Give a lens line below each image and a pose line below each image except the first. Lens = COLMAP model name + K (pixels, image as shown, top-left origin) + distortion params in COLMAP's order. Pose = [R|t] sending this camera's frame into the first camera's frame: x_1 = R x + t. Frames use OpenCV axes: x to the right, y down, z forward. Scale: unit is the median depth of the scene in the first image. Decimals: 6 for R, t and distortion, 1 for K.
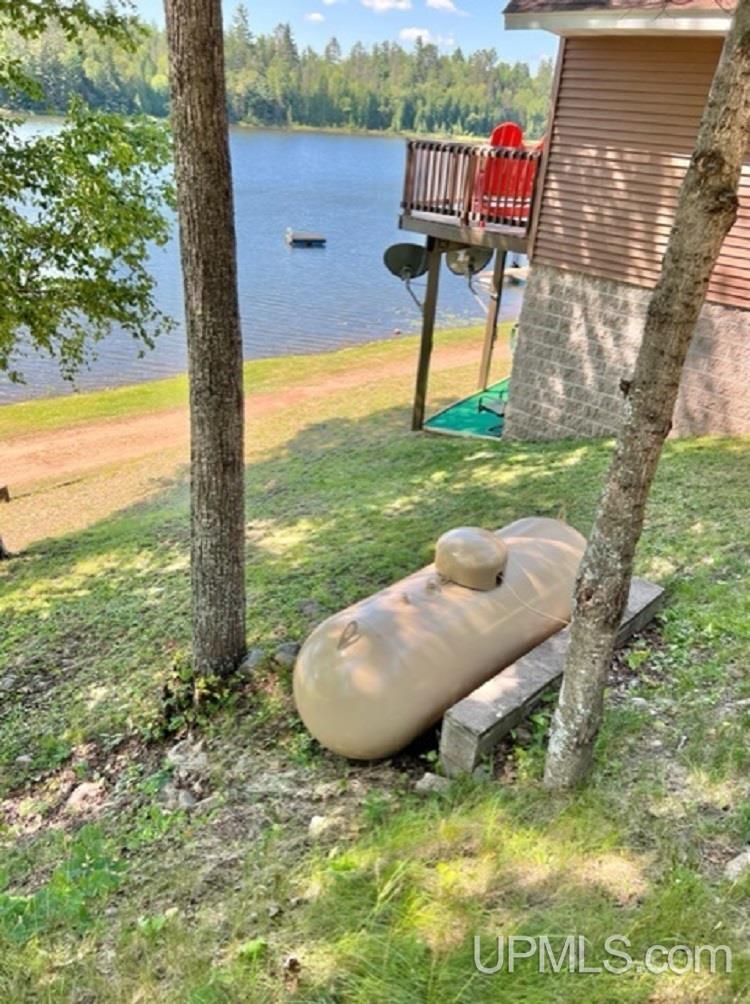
lens RADIAL K [[741.6, 0, 375.0], [0, 741.6, 502.0], [0, 0, 1]] dist [0.021737, -0.002838]
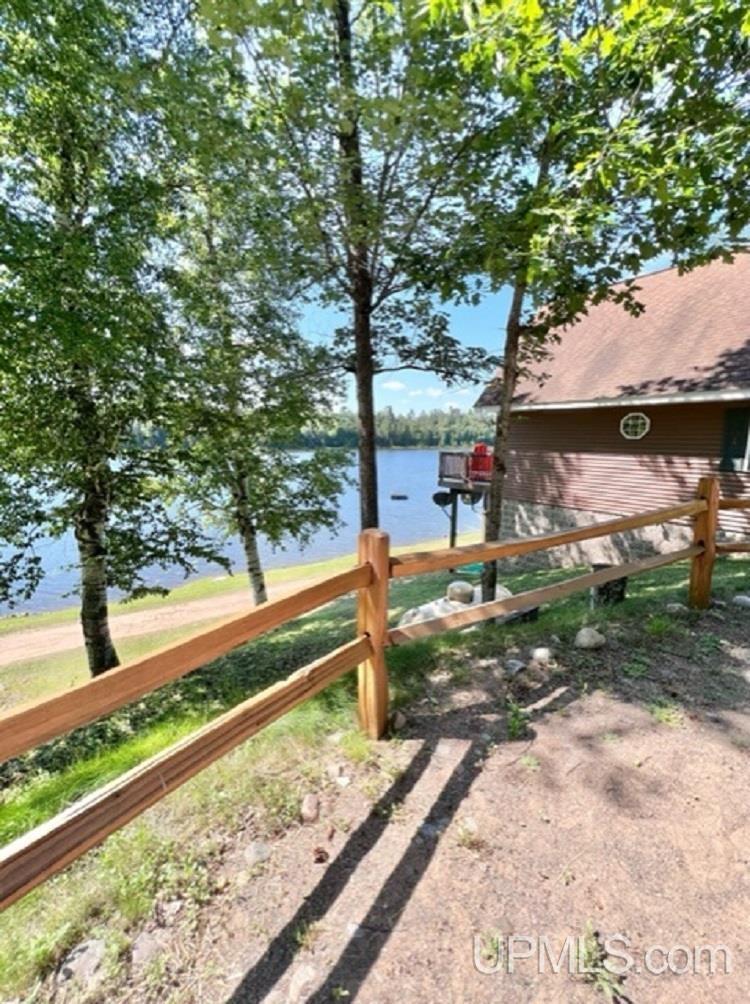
lens RADIAL K [[409.3, 0, 375.0], [0, 409.3, 502.0], [0, 0, 1]] dist [0.000064, 0.000020]
pose [[0.988298, -0.040345, -0.147104, 0.025620], [-0.009392, 0.946462, -0.322678, 0.121182], [0.152247, 0.320284, 0.935008, -0.274529]]
